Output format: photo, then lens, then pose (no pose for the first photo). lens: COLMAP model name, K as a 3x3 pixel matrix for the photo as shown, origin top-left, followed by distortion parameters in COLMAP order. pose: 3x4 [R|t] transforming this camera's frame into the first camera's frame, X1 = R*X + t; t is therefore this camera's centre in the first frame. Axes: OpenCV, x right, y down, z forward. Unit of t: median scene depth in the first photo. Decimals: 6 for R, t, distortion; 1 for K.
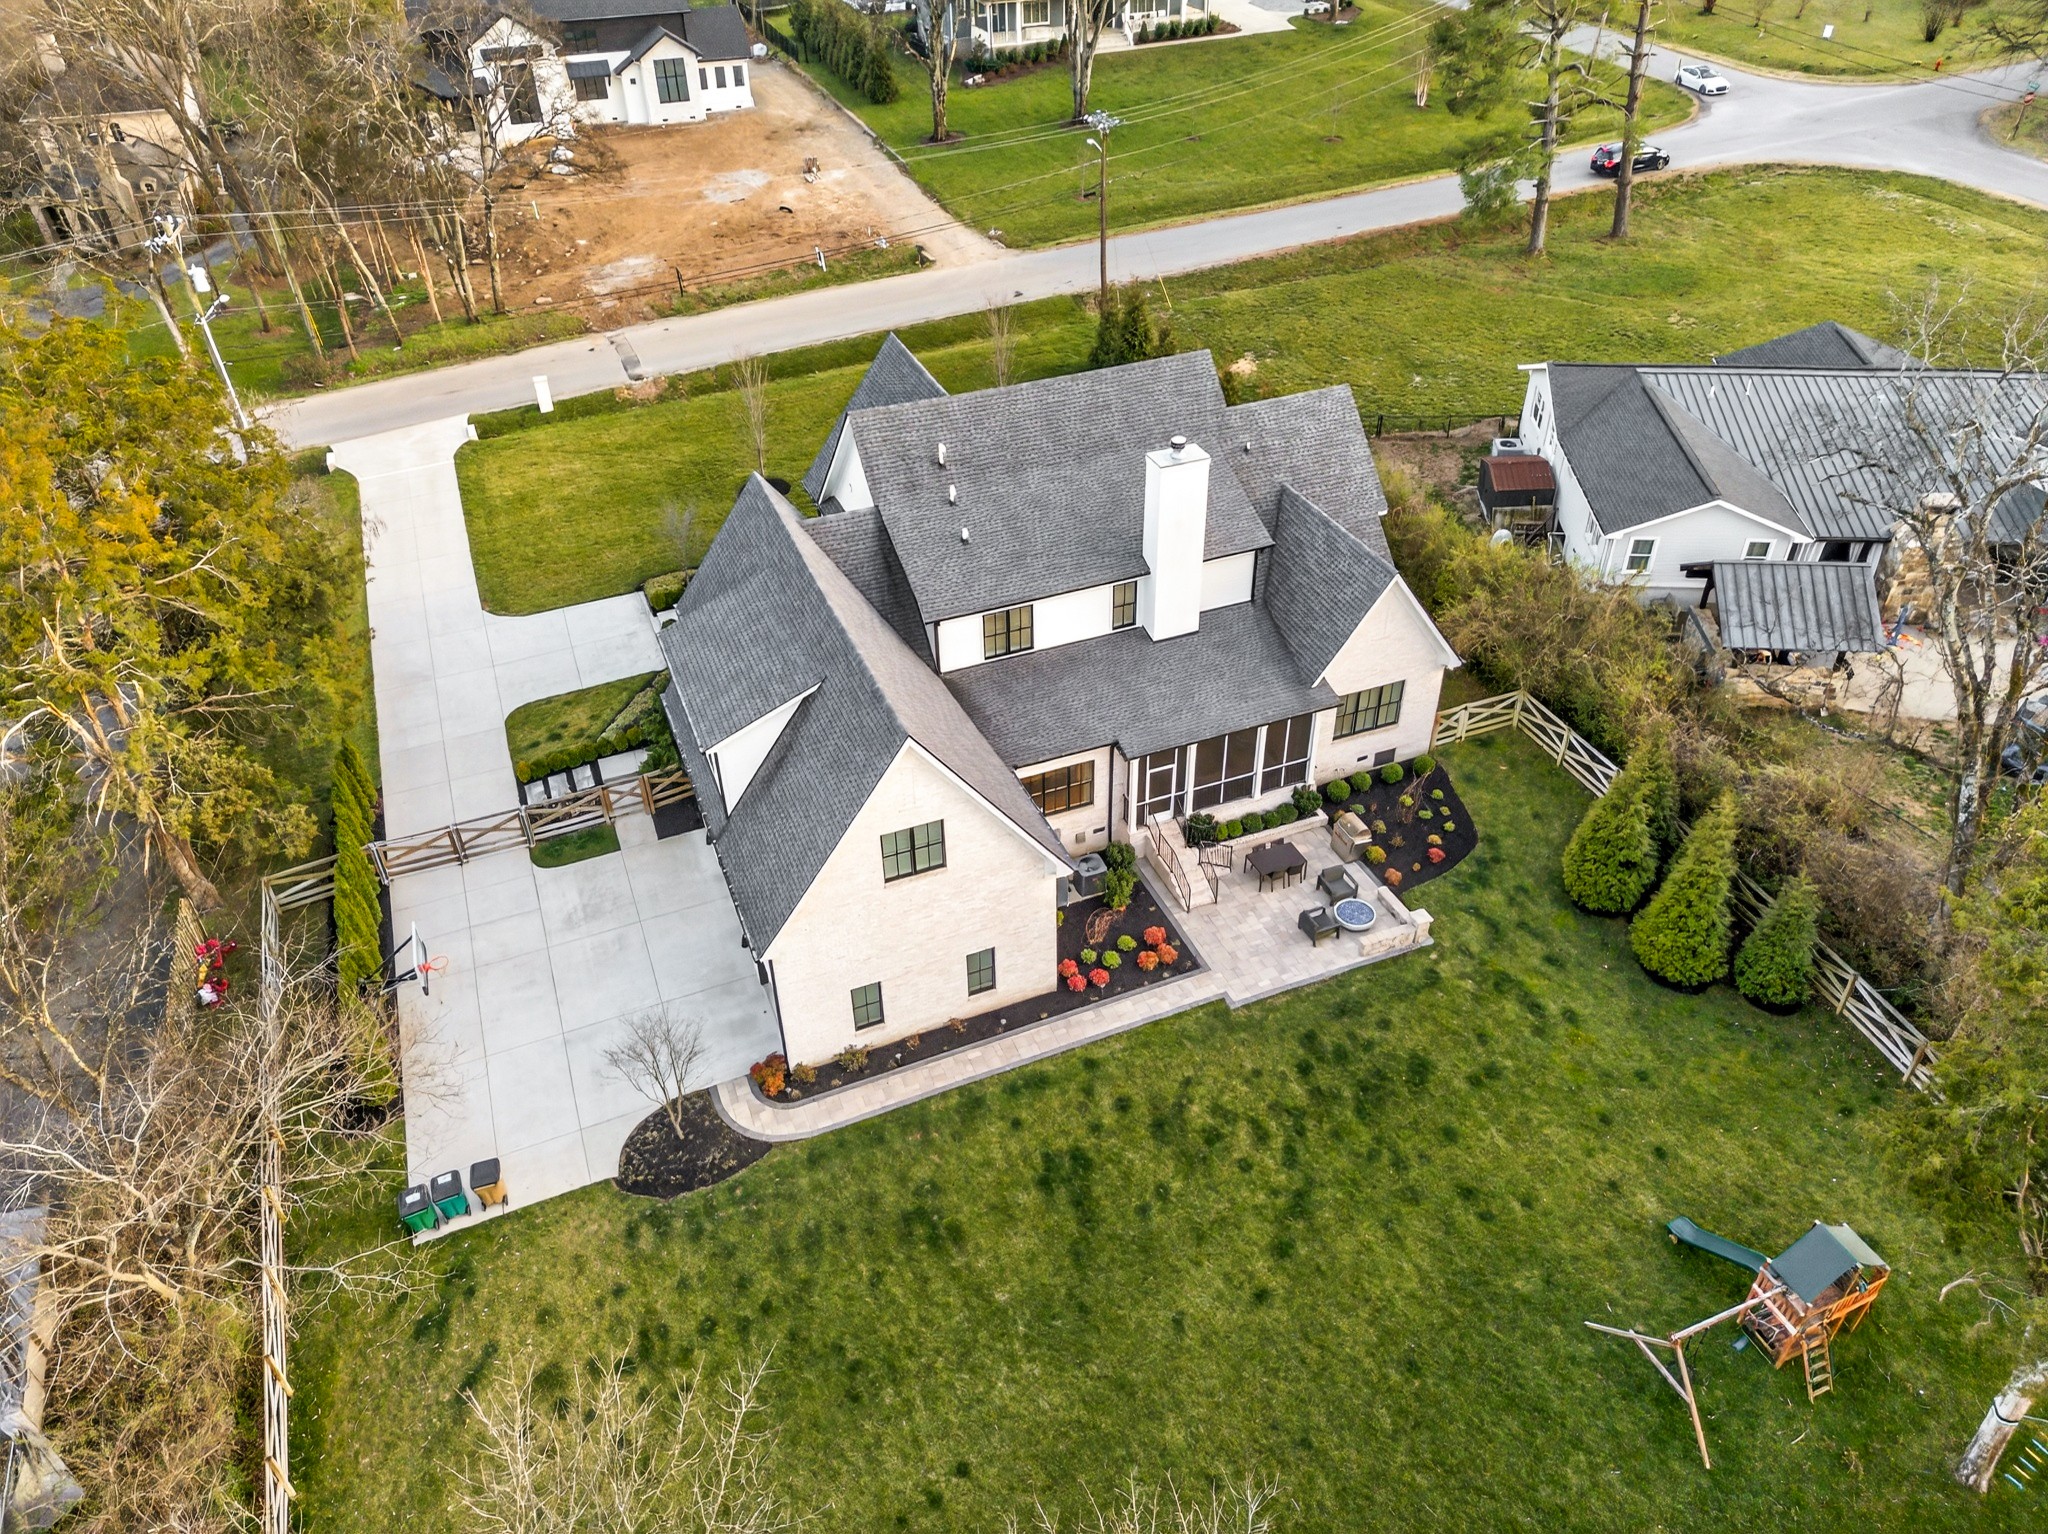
lens RADIAL K [[1465.8, 0, 1033.2], [0, 1465.8, 763.9], [0, 0, 1]] dist [0.018923, -0.010764]
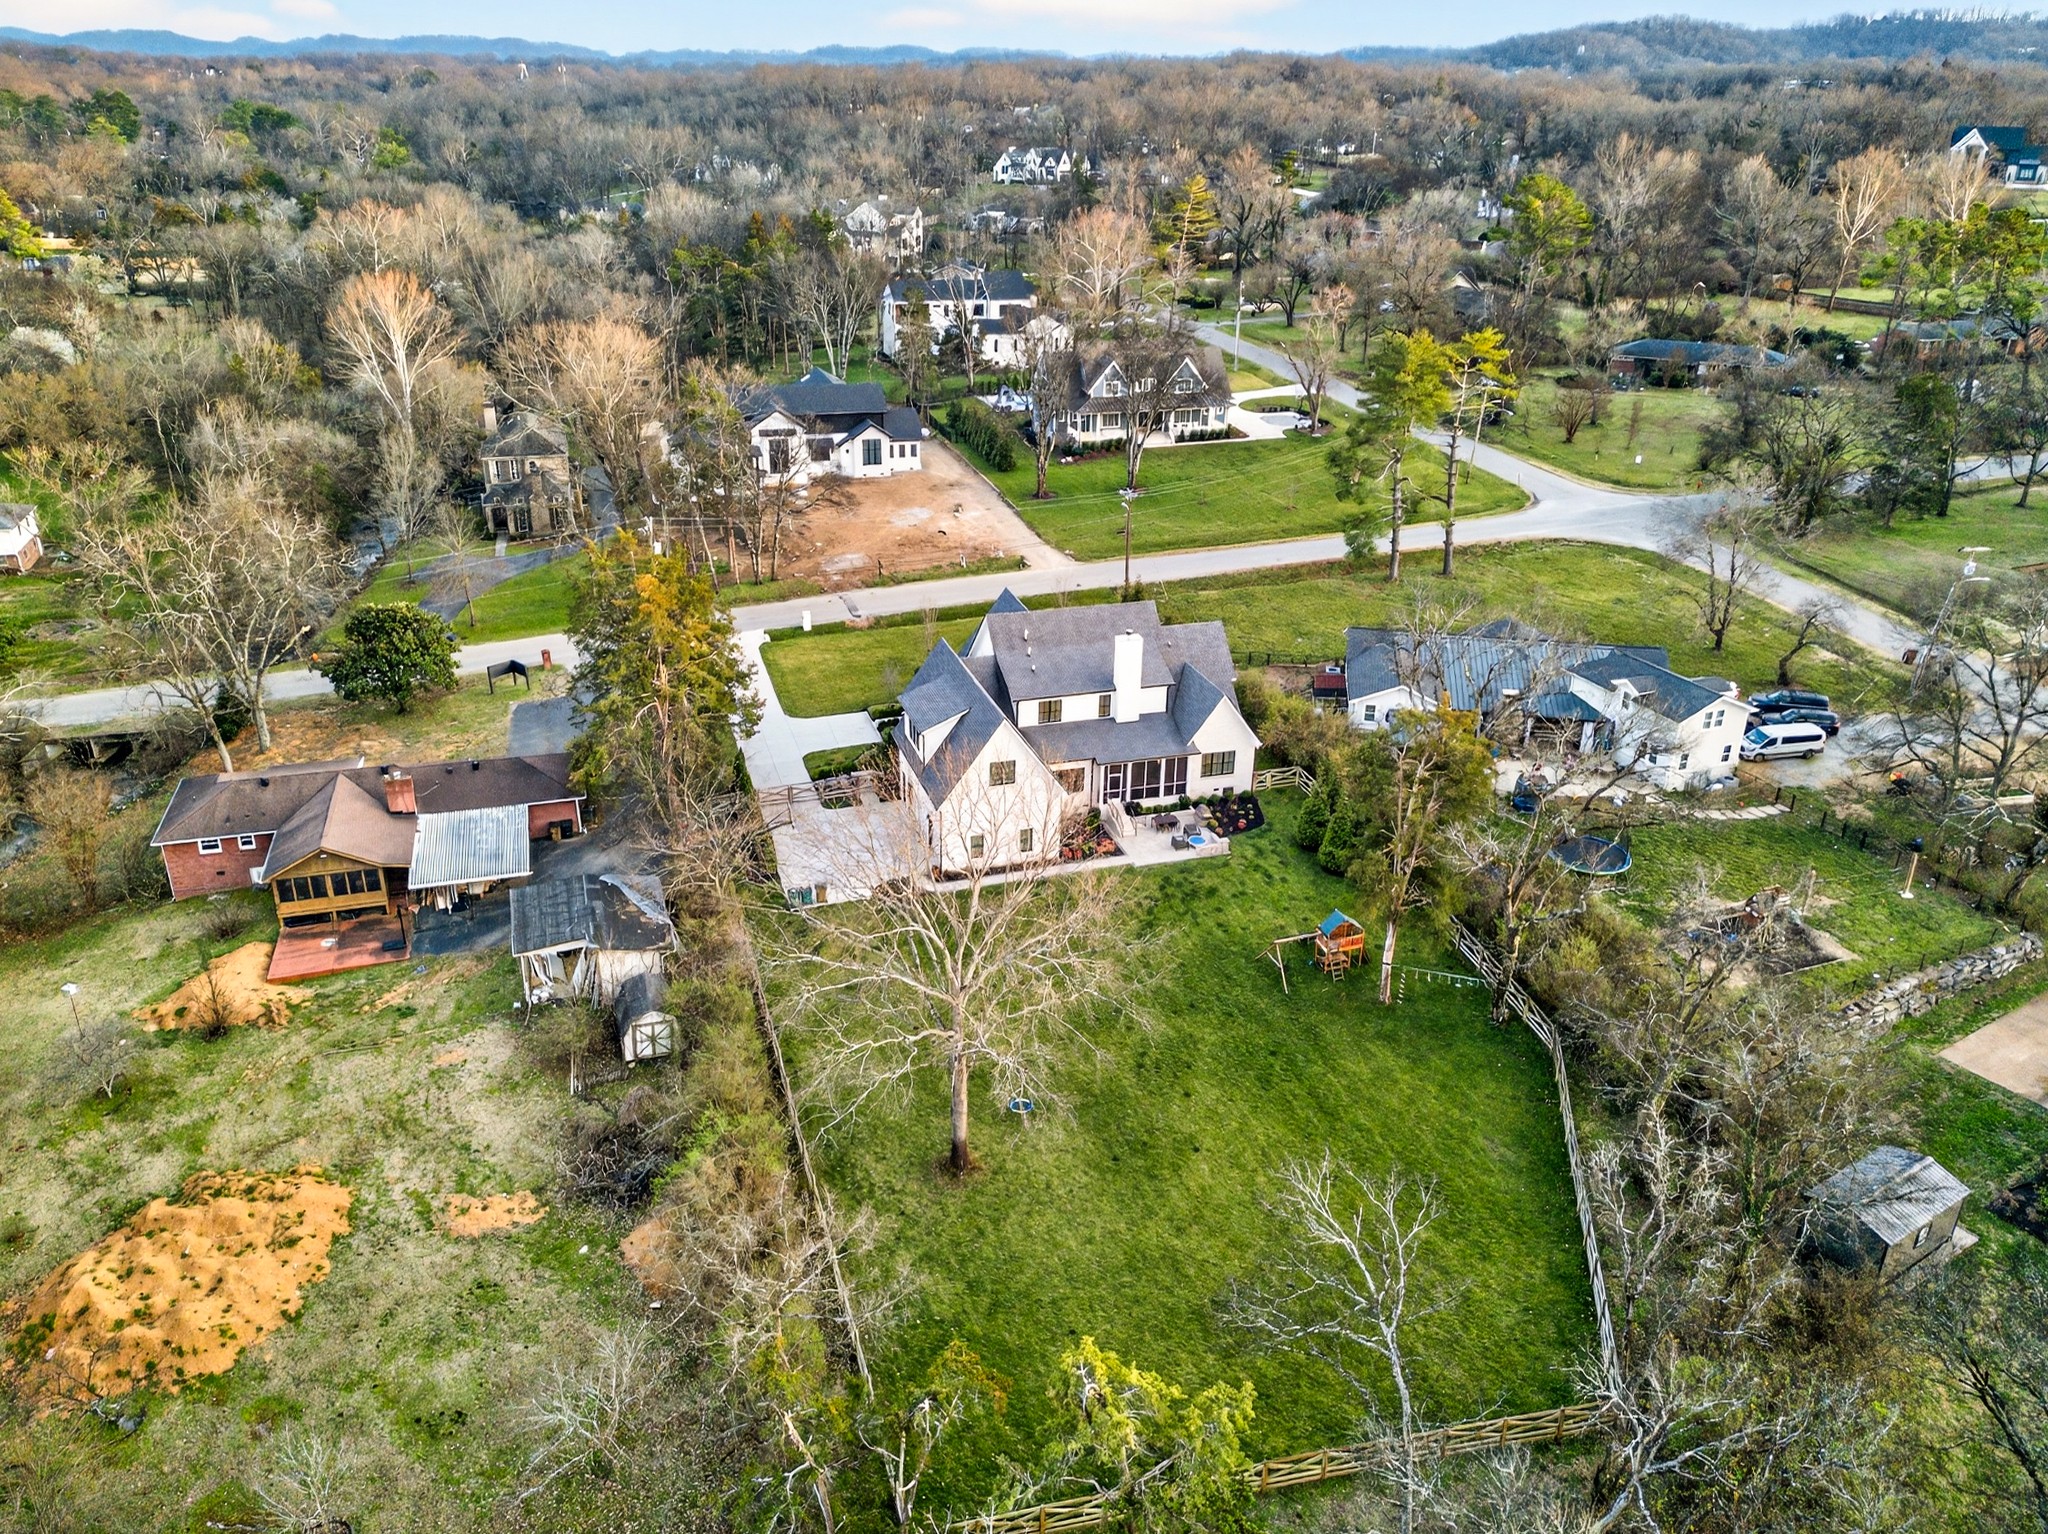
lens RADIAL K [[1465.8, 0, 1020.0], [0, 1465.8, 768.6], [0, 0, 1]] dist [0.018923, -0.010764]
pose [[0.995804, 0.063902, -0.065502, 0.051460], [-0.076319, 0.974895, -0.209178, 0.268828], [0.050490, 0.213300, 0.975681, -0.667259]]
